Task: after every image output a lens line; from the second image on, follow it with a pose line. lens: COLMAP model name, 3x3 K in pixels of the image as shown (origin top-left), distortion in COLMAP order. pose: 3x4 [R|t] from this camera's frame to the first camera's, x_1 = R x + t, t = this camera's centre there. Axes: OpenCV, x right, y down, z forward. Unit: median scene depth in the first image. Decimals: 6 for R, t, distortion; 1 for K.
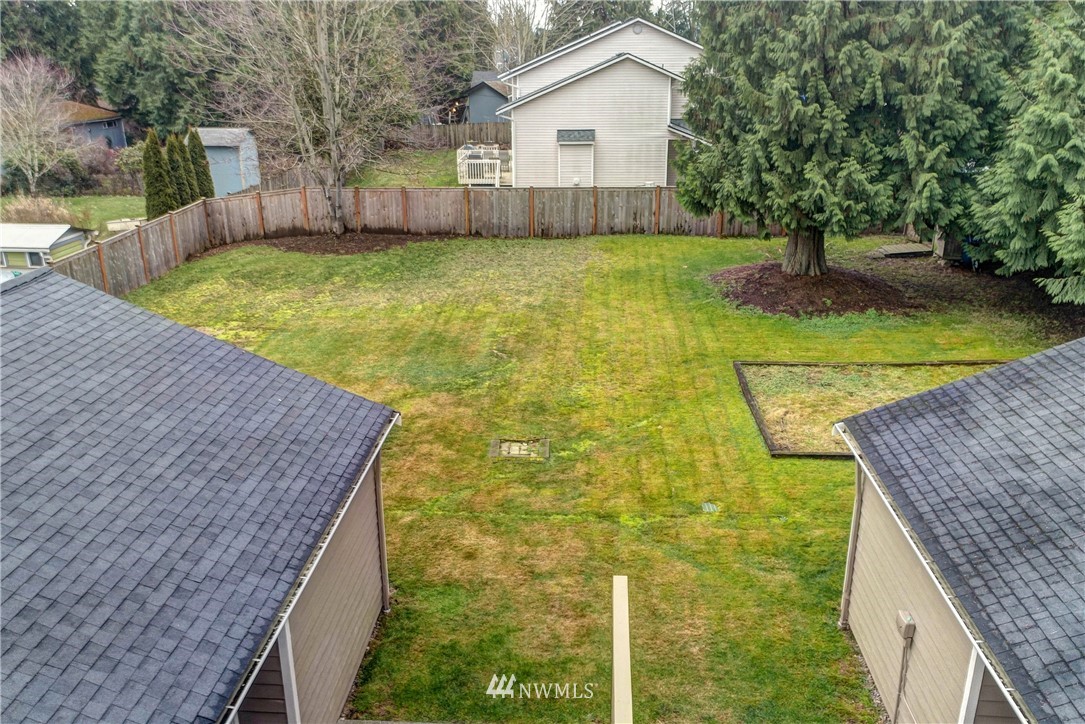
lens RADIAL K [[879.9, 0, 540.9], [0, 879.9, 361.5], [0, 0, 1]] dist [0.005927, -0.000714]
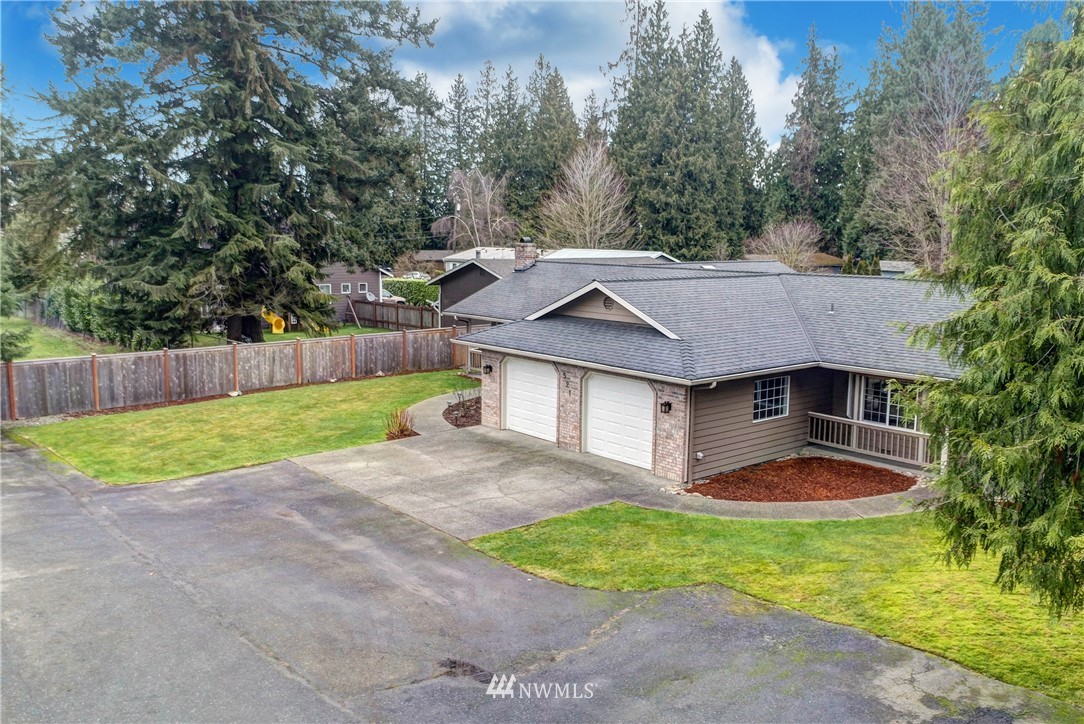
lens RADIAL K [[893.0, 0, 542.0], [0, 893.0, 361.4], [0, 0, 1]] dist [0.017939, 0.003168]
pose [[0.697029, 0.112453, -0.708170, 0.245593], [-0.251294, 0.963299, -0.094374, 0.154797], [0.671567, 0.243740, 0.699706, -0.364425]]
